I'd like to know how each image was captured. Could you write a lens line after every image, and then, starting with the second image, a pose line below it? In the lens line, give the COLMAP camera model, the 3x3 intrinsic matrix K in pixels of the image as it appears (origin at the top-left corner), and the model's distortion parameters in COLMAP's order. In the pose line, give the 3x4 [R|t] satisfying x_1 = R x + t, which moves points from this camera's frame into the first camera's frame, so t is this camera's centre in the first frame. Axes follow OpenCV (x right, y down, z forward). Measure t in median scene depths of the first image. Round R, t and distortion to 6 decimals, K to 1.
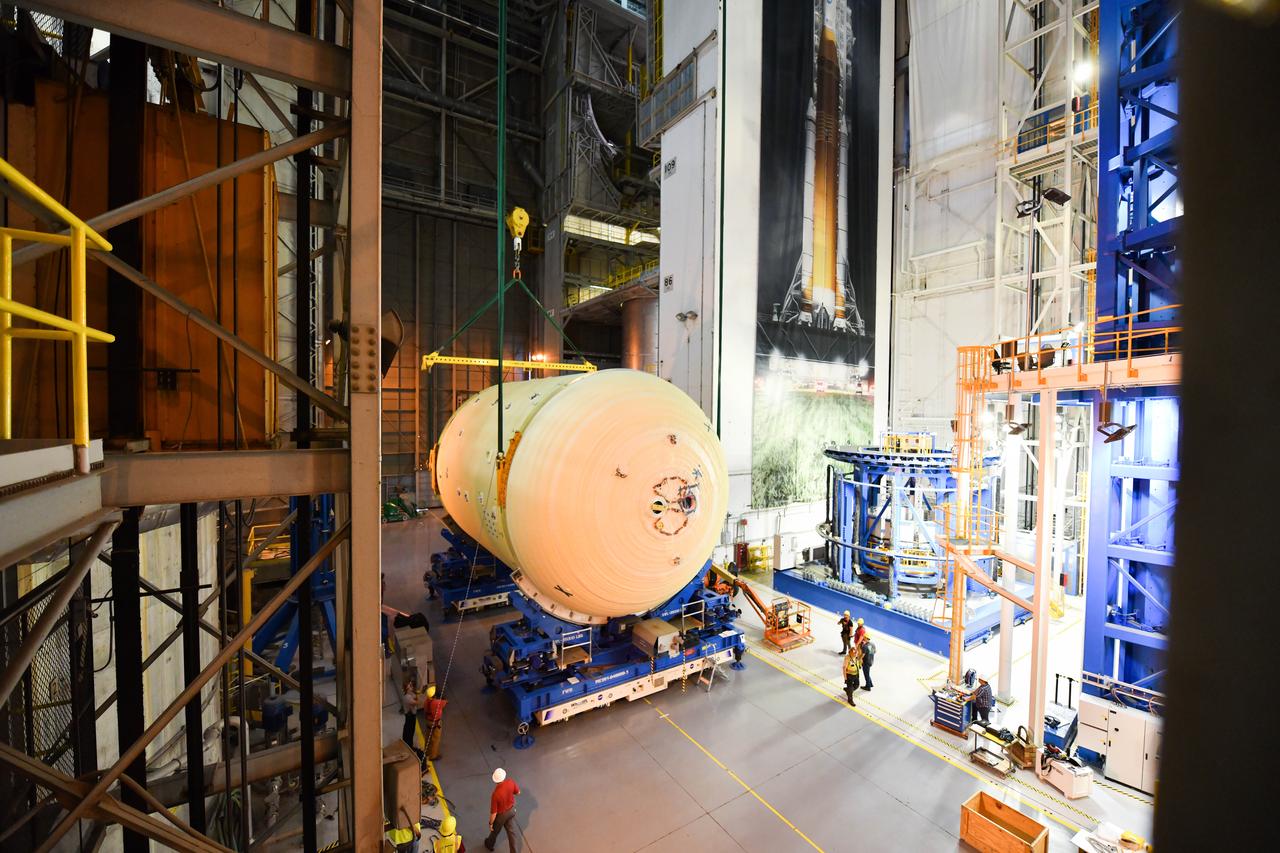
lens RADIAL K [[511.6, 0, 644.4], [0, 511.6, 425.0], [0, 0, 1]] dist [-0.012837, -0.002314]
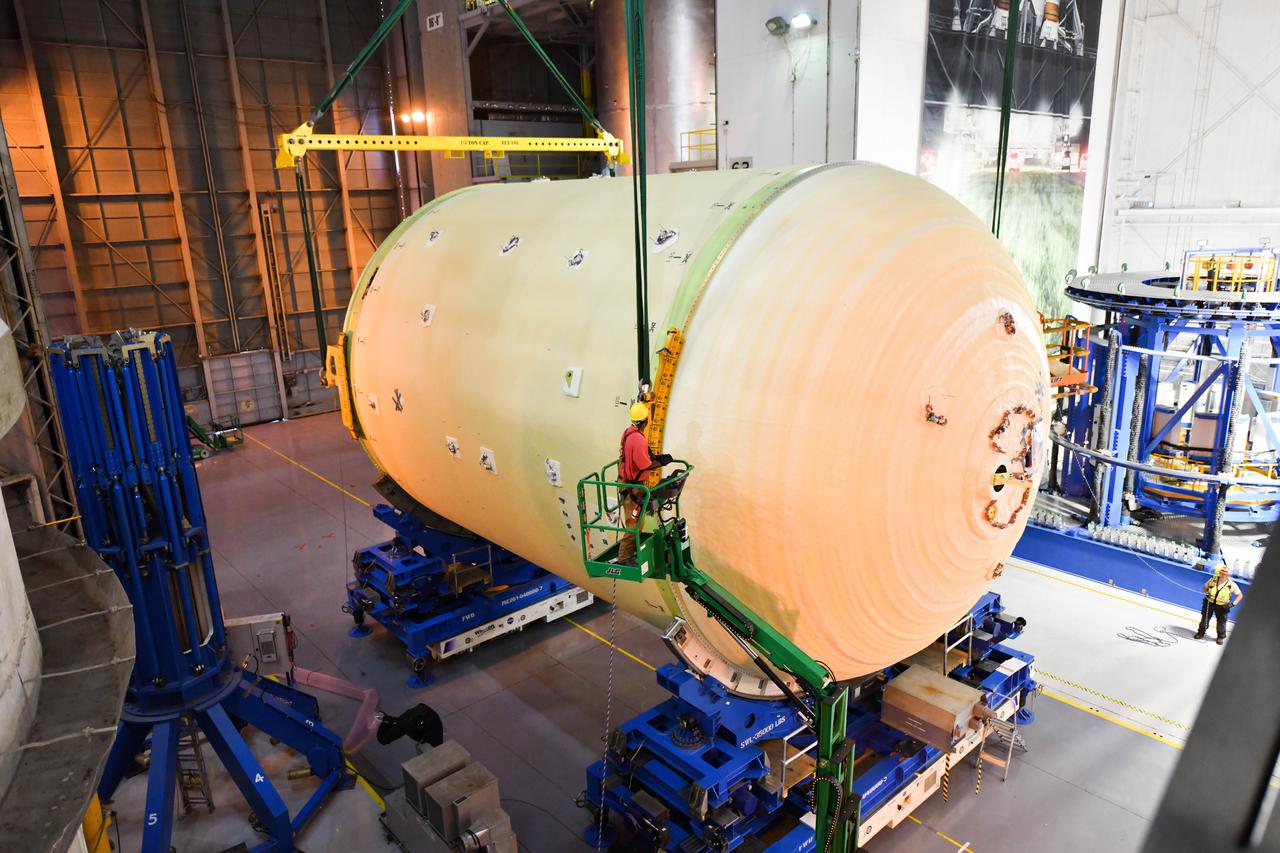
lens RADIAL K [[848.6, 0, 644.3], [0, 848.6, 423.4], [0, 0, 1]] dist [0.005031, -0.003398]
pose [[0.989029, -0.079739, 0.124349, -0.186727], [0.048796, 0.970895, 0.234483, -0.040238], [-0.139427, -0.225843, 0.964134, 0.153755]]
